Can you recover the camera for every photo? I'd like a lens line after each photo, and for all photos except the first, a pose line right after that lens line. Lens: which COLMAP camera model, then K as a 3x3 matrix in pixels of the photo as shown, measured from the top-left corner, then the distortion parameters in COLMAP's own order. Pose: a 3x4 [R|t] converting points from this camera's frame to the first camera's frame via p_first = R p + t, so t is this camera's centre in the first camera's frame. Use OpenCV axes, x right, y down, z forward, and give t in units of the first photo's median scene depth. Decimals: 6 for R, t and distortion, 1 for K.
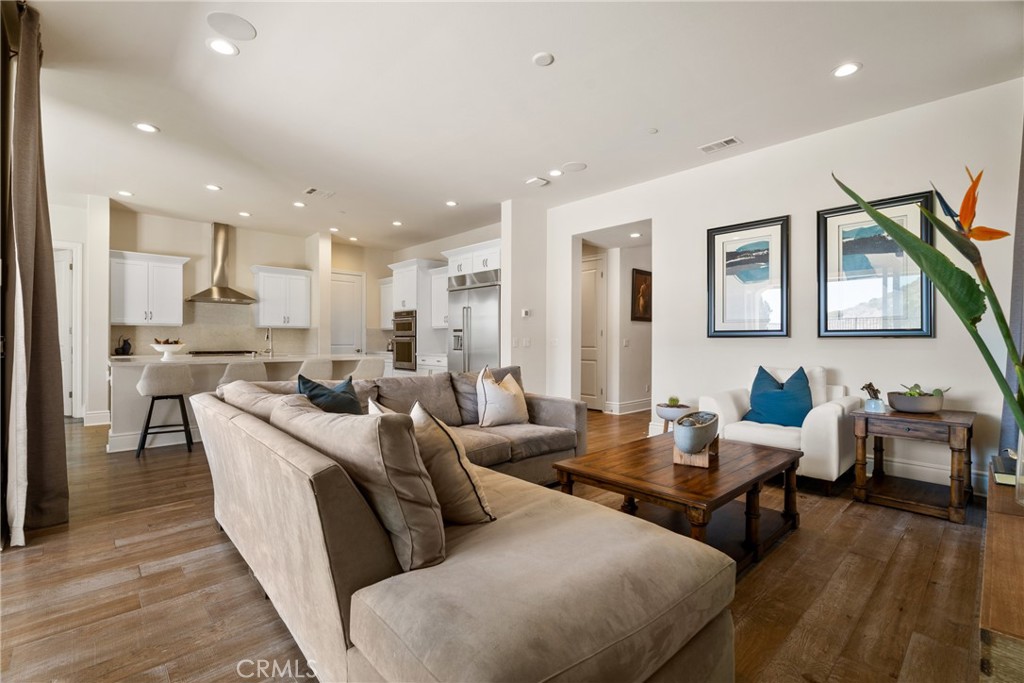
lens RADIAL K [[455.6, 0, 510.0], [0, 455.6, 342.1], [0, 0, 1]] dist [0.002251, -0.000544]
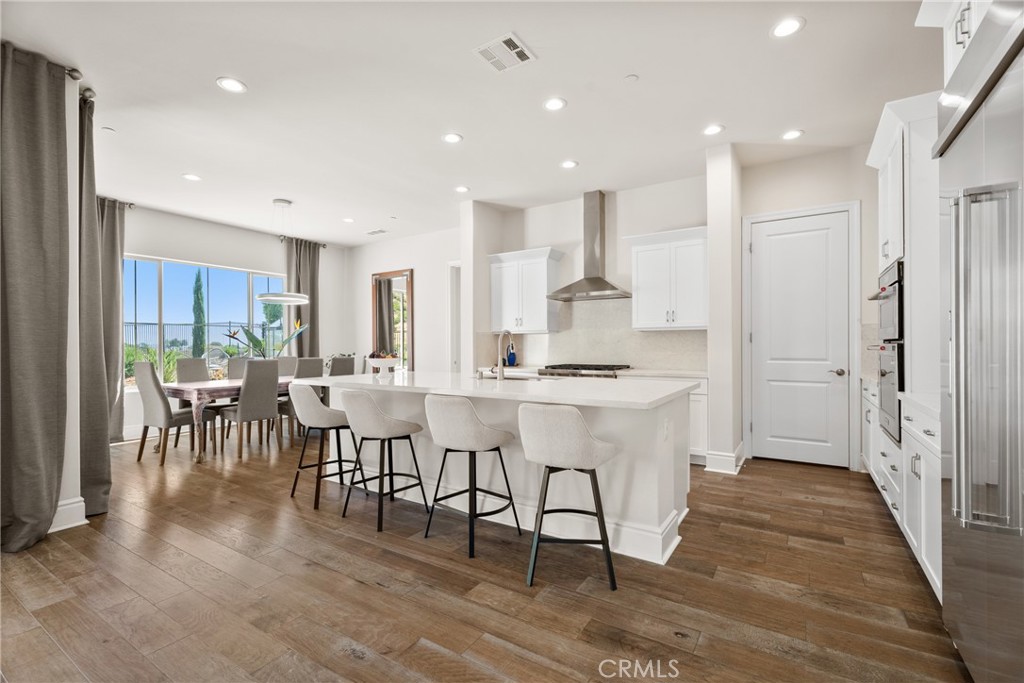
lens RADIAL K [[455.6, 0, 510.0], [0, 455.6, 342.1], [0, 0, 1]] dist [0.002251, -0.000544]
pose [[0.244634, -0.011429, -0.969548, 0.045663], [0.000336, 0.999931, -0.011702, -0.008672], [0.969615, 0.002537, 0.244621, 0.695368]]
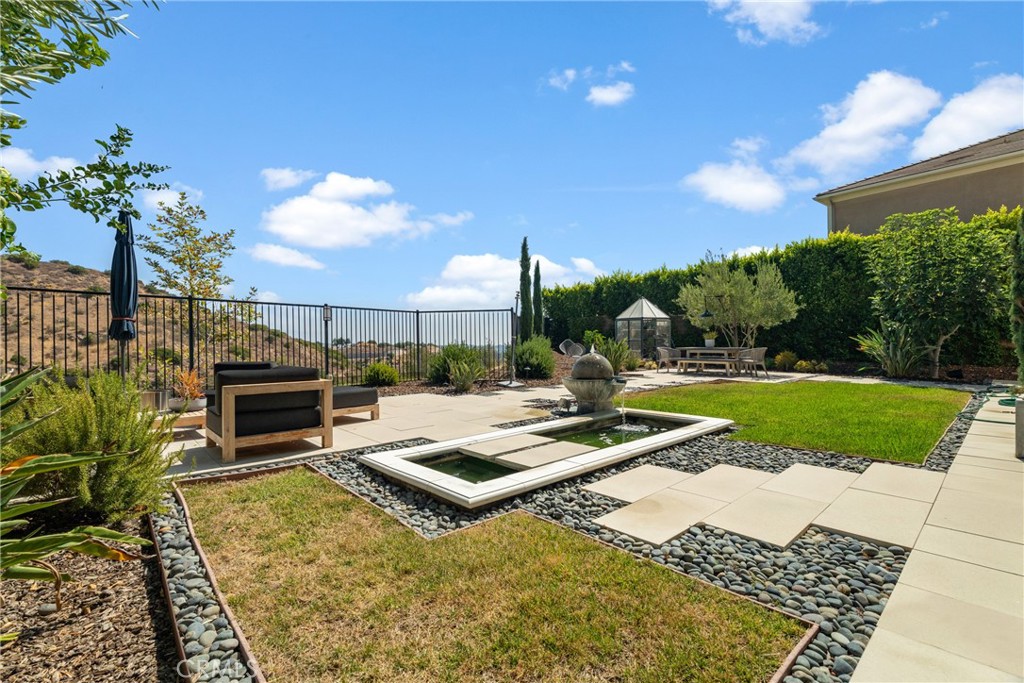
lens RADIAL K [[455.6, 0, 510.0], [0, 455.6, 342.1], [0, 0, 1]] dist [0.002251, -0.000544]
pose [[-0.016155, -0.005045, -0.999857, -0.292969], [0.006332, 0.999967, -0.005148, 0.021432], [0.999849, -0.006414, -0.016122, -0.556530]]
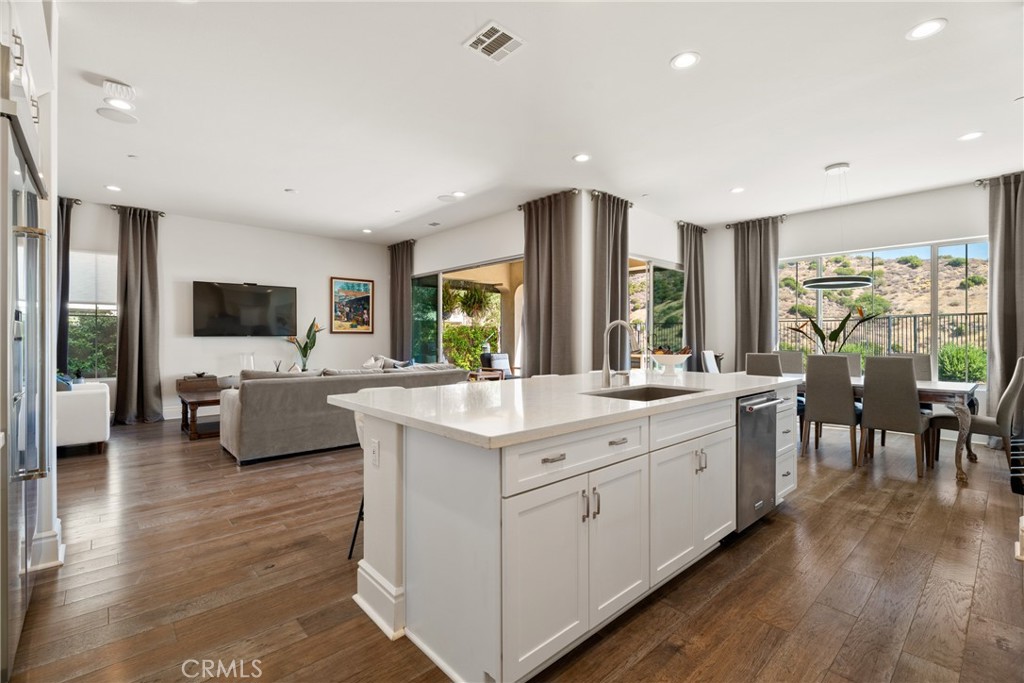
lens RADIAL K [[452.4, 0, 510.6], [0, 452.4, 339.7], [0, 0, 1]] dist [0.000590, 0.000149]
pose [[-0.999830, -0.004763, 0.017817, -0.351916], [-0.004579, 0.999936, 0.010338, -0.015723], [-0.017865, 0.010254, -0.999788, 1.163882]]
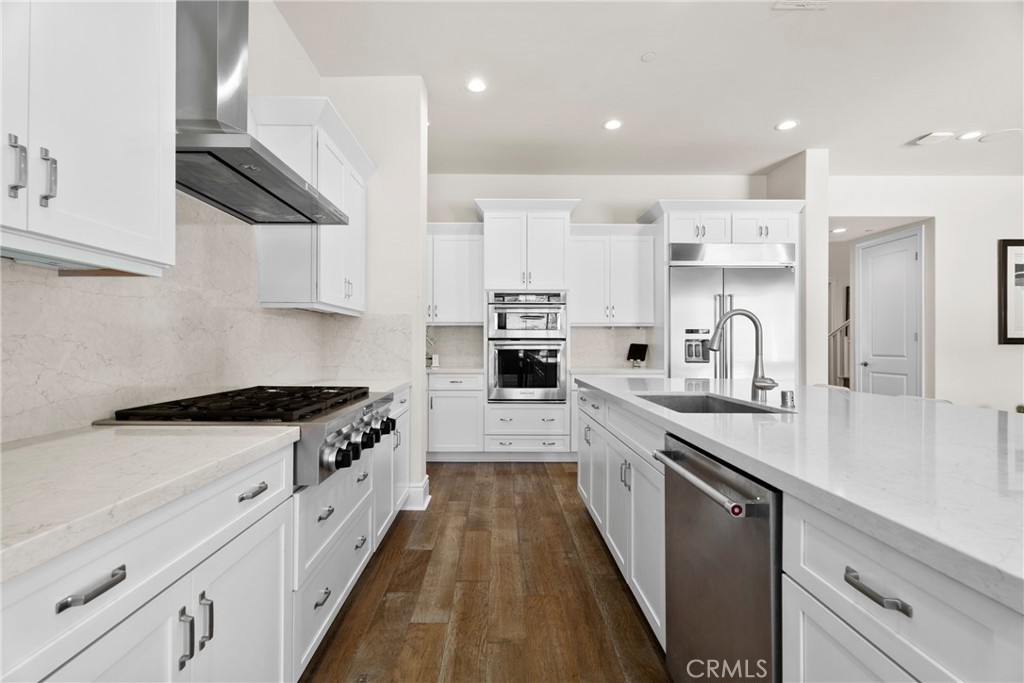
lens RADIAL K [[464.6, 0, 502.1], [0, 464.6, 339.1], [0, 0, 1]] dist [0.000460, 0.000252]
pose [[0.676996, 0.006367, 0.735959, -0.722882], [0.001885, 0.999944, -0.010385, -0.007576], [-0.735985, 0.008418, 0.676946, 0.728546]]
